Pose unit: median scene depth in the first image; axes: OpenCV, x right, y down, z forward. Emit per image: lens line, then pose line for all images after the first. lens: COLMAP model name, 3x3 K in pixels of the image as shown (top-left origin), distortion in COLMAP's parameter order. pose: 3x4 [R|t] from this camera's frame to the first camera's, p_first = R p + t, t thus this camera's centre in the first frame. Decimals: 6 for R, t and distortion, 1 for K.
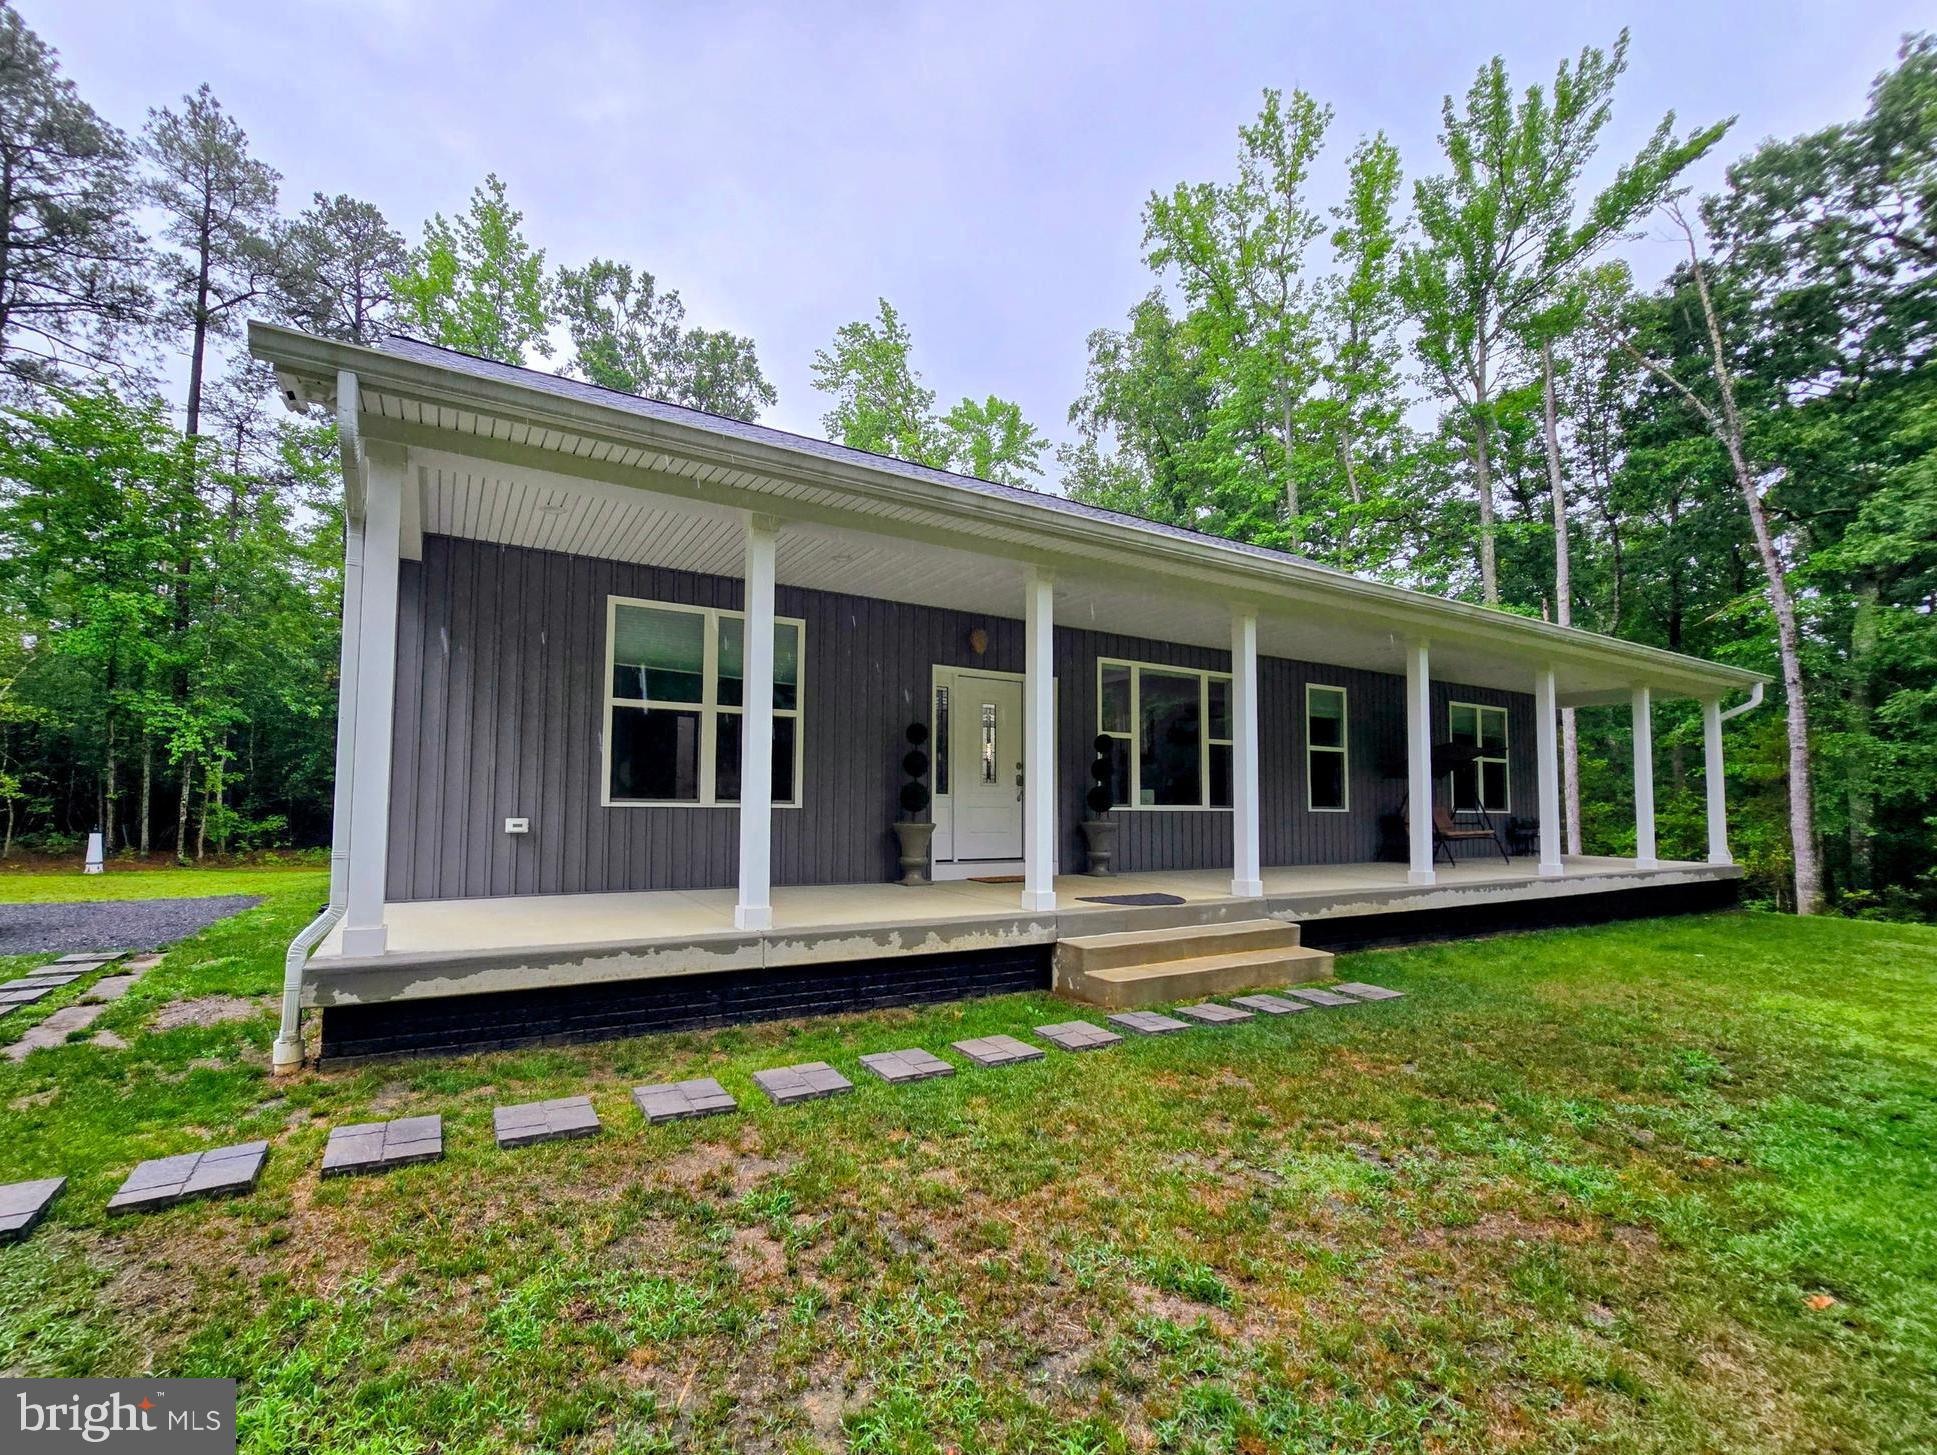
lens RADIAL K [[843.4, 0, 927.1], [0, 843.4, 775.9], [0, 0, 1]] dist [-0.003122, 0.000673]
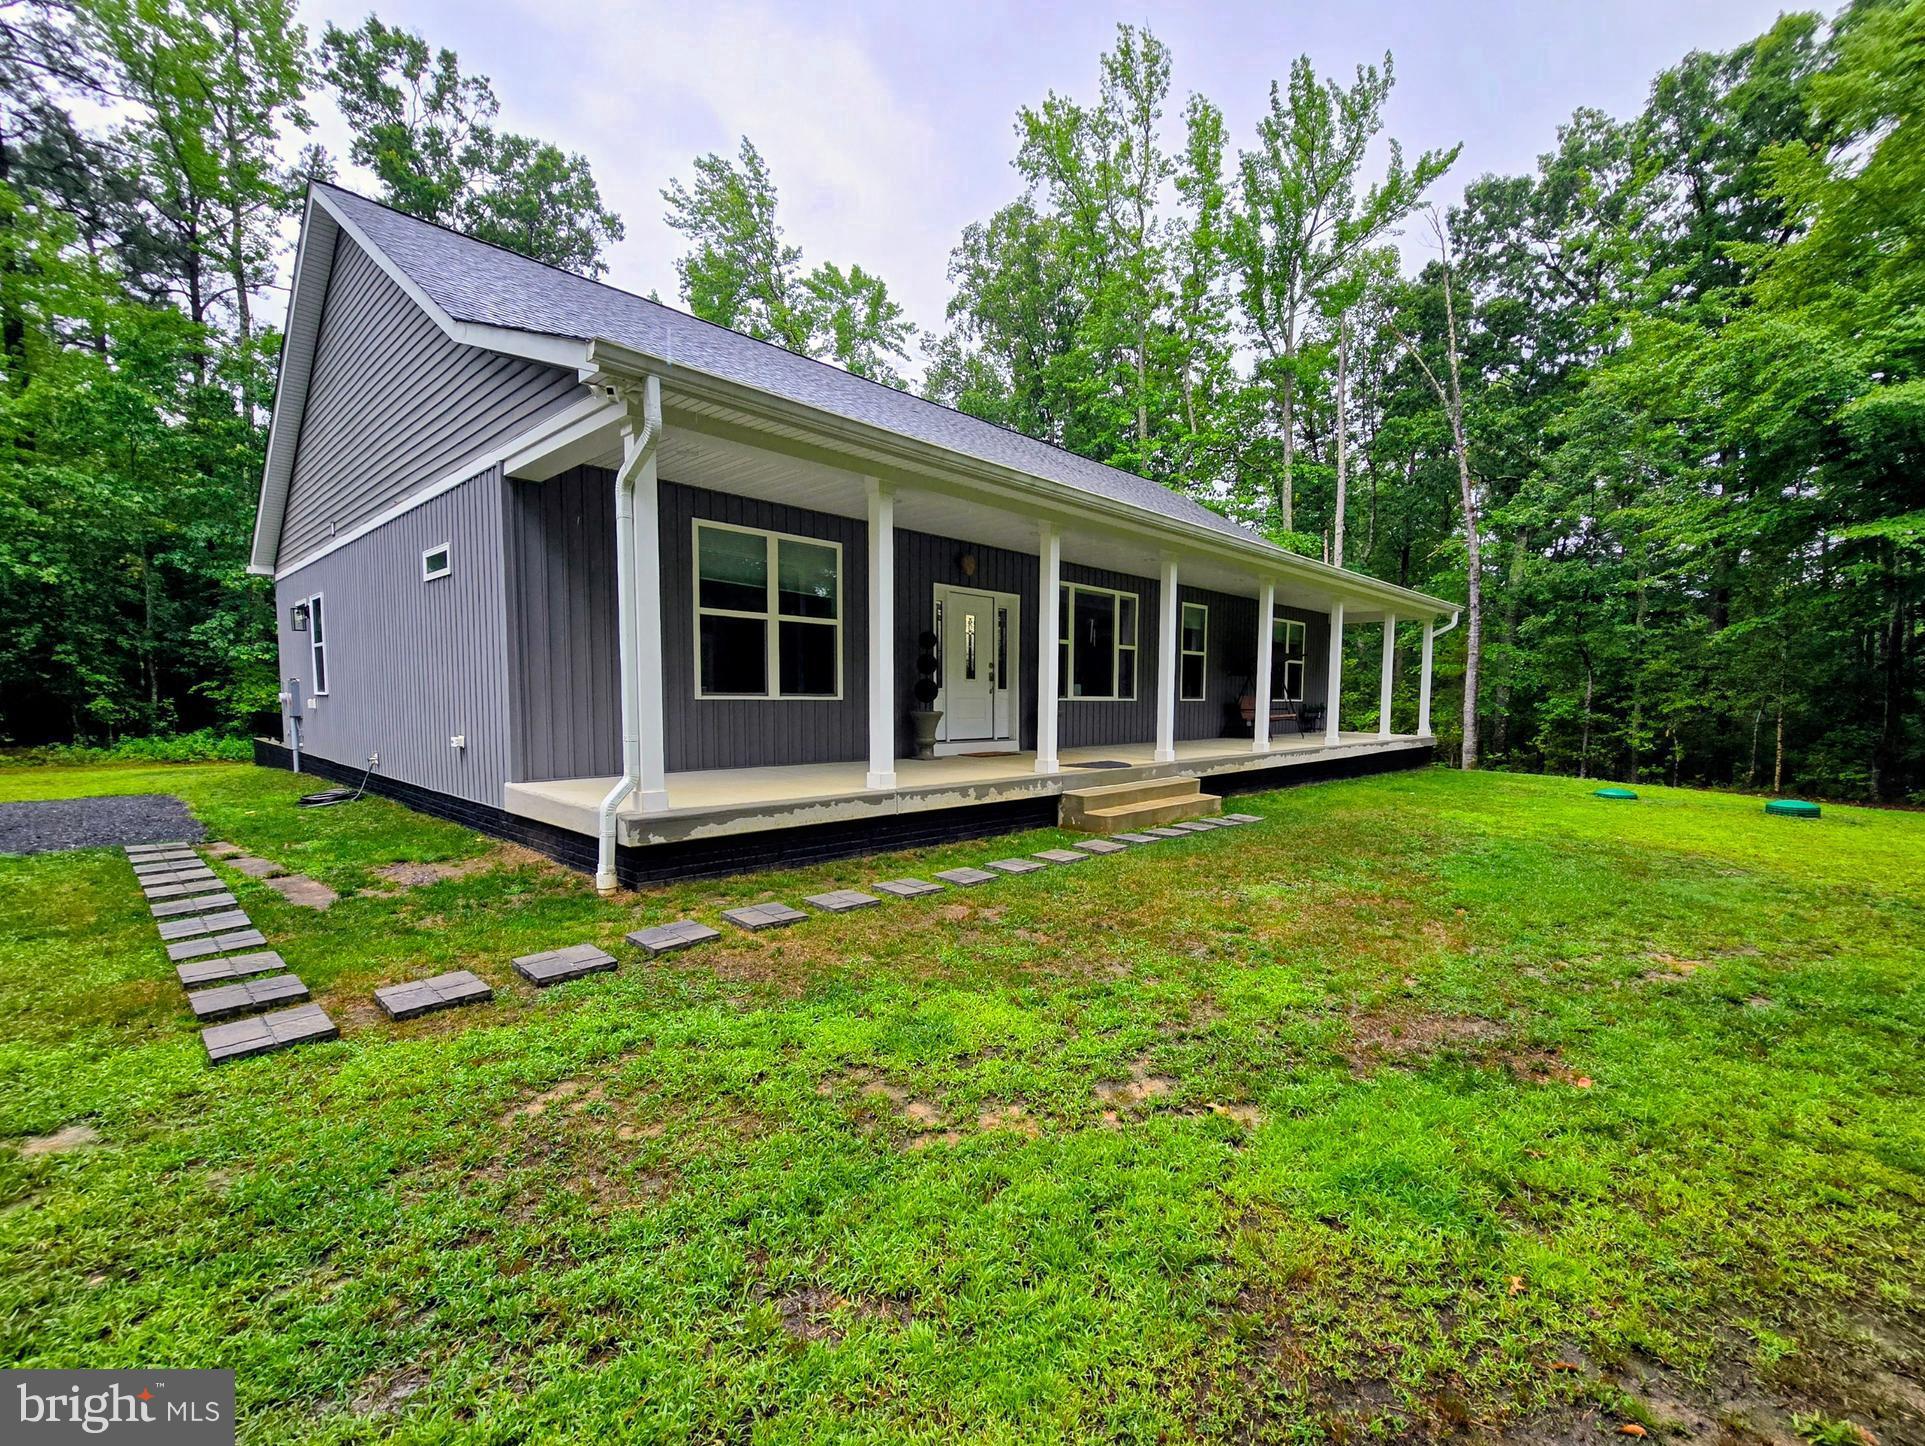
lens RADIAL K [[844.4, 0, 1046.2], [0, 844.4, 770.5], [0, 0, 1]] dist [0.002622, -0.000899]
pose [[0.942643, -0.028426, 0.332590, -0.298095], [-0.014719, 0.991859, 0.126491, -0.021096], [-0.333478, -0.124131, 0.934550, -0.286680]]
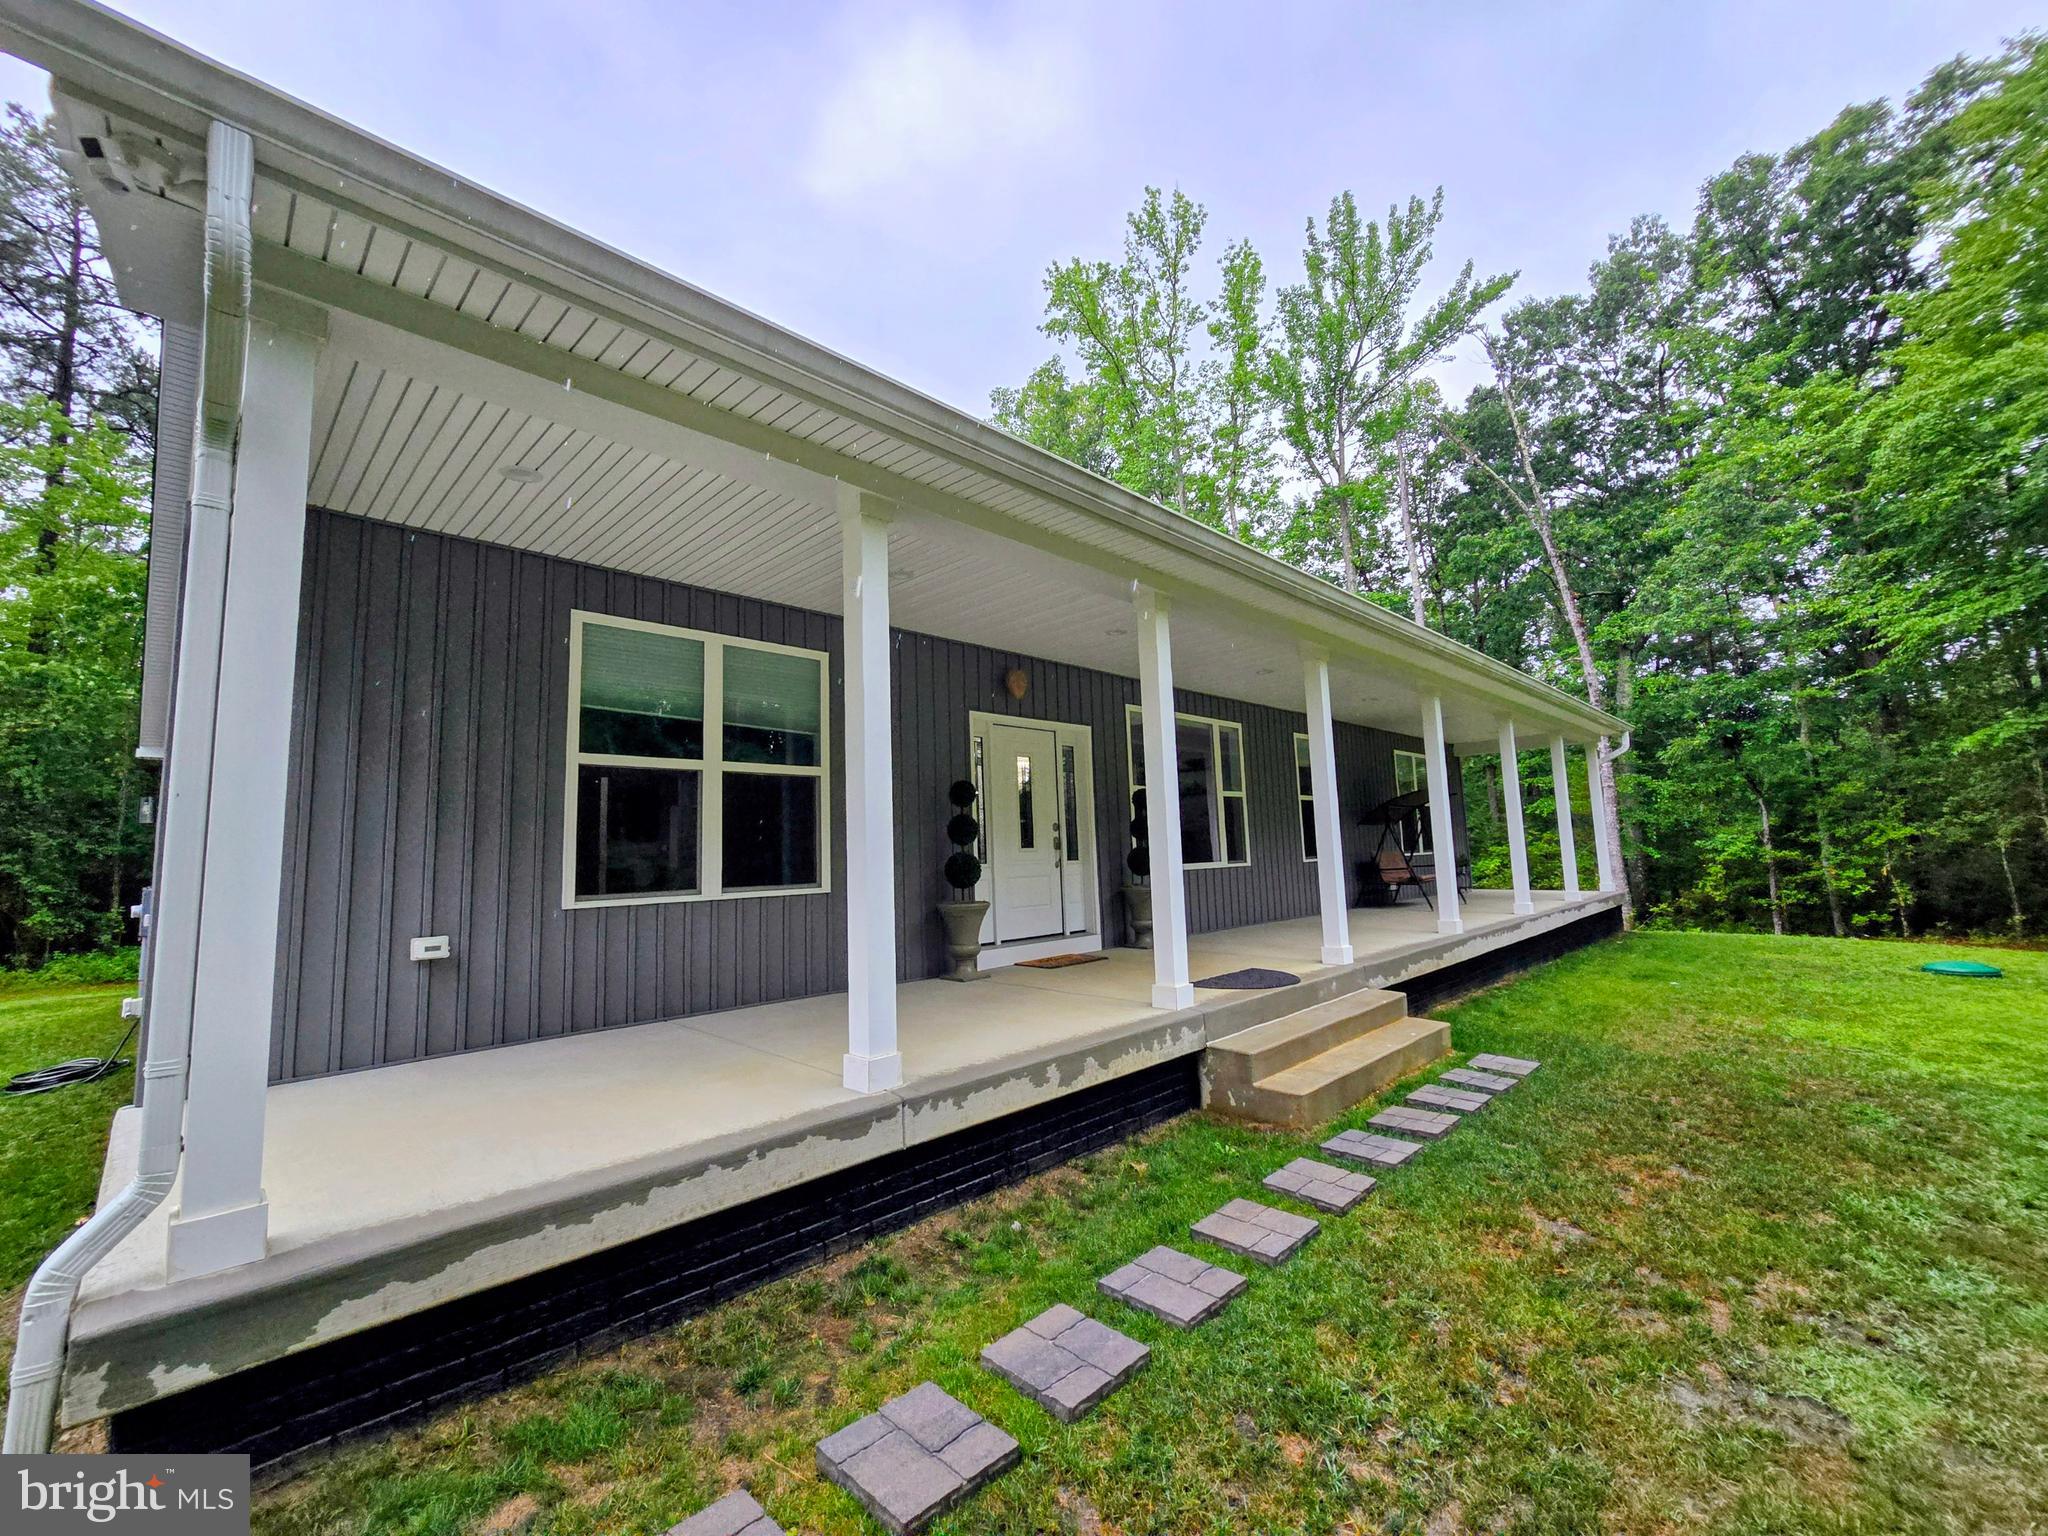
lens RADIAL K [[840.1, 0, 1030.9], [0, 840.1, 775.0], [0, 0, 1]] dist [-0.005517, 0.000951]
pose [[0.961691, -0.015954, 0.273669, -0.190966], [0.033043, 0.997773, -0.057947, -0.020089], [-0.272135, 0.064770, 0.960077, 0.212608]]
